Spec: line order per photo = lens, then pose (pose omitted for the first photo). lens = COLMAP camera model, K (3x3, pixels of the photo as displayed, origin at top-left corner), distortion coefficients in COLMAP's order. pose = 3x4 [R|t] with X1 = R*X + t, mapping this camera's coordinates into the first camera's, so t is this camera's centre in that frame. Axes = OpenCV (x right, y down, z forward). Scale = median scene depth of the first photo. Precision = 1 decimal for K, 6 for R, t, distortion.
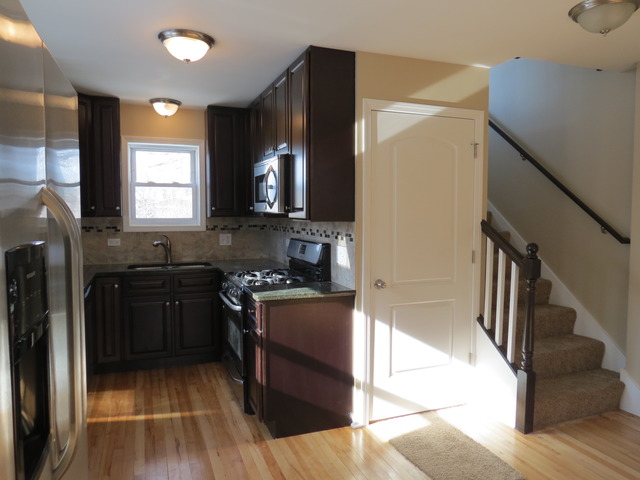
lens RADIAL K [[454.3, 0, 320.0], [0, 454.3, 240.0], [0, 0, 1]] dist [-0.041335, 0.026413]
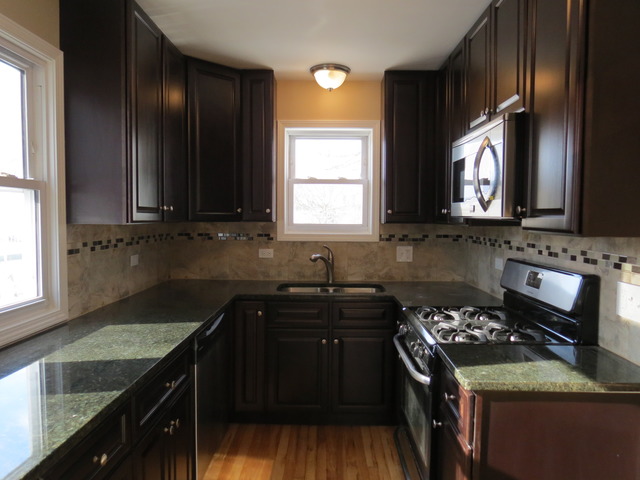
lens RADIAL K [[454.3, 0, 320.0], [0, 454.3, 240.0], [0, 0, 1]] dist [-0.041335, 0.026413]
pose [[0.926380, 0.024104, -0.375818, -0.073774], [-0.028470, 0.999576, -0.006066, -0.019060], [0.375513, 0.016319, 0.926674, 0.328522]]
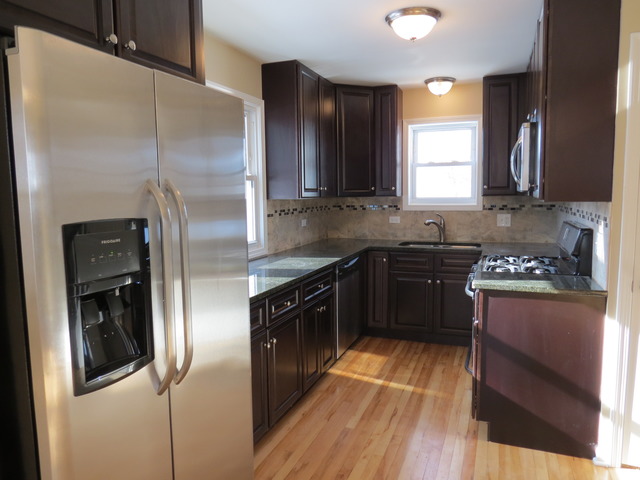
lens RADIAL K [[454.3, 0, 320.0], [0, 454.3, 240.0], [0, 0, 1]] dist [-0.041335, 0.026413]
pose [[0.734563, 0.058037, -0.676054, 0.176014], [-0.025539, 0.997994, 0.057926, -0.005849], [0.678060, -0.025285, 0.734572, 0.084134]]
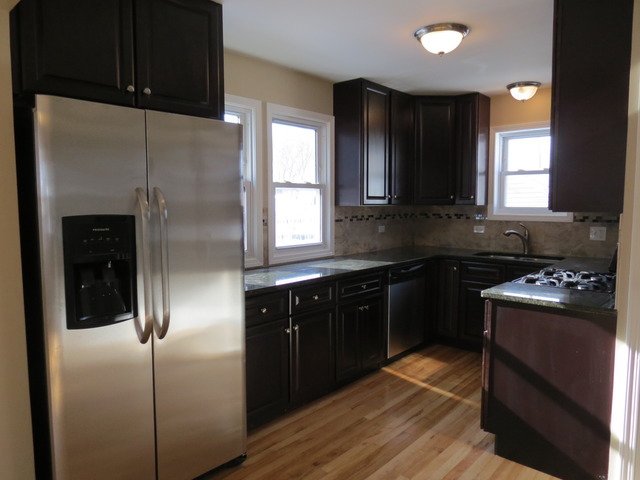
lens RADIAL K [[454.3, 0, 320.0], [0, 454.3, 240.0], [0, 0, 1]] dist [-0.041335, 0.026413]
pose [[0.457617, 0.072200, -0.886213, 0.366513], [-0.052317, 0.997157, 0.054224, -0.009177], [0.887609, 0.021550, 0.460093, 0.201564]]
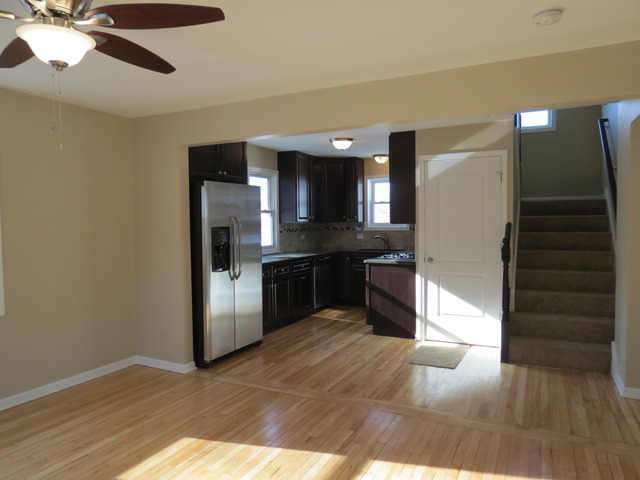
lens RADIAL K [[454.3, 0, 320.0], [0, 454.3, 240.0], [0, 0, 1]] dist [-0.041335, 0.026413]
pose [[0.672712, 0.024043, -0.739514, 0.876056], [-0.033208, 0.999446, 0.002286, 0.024328], [0.739159, 0.023020, 0.673137, -0.371519]]
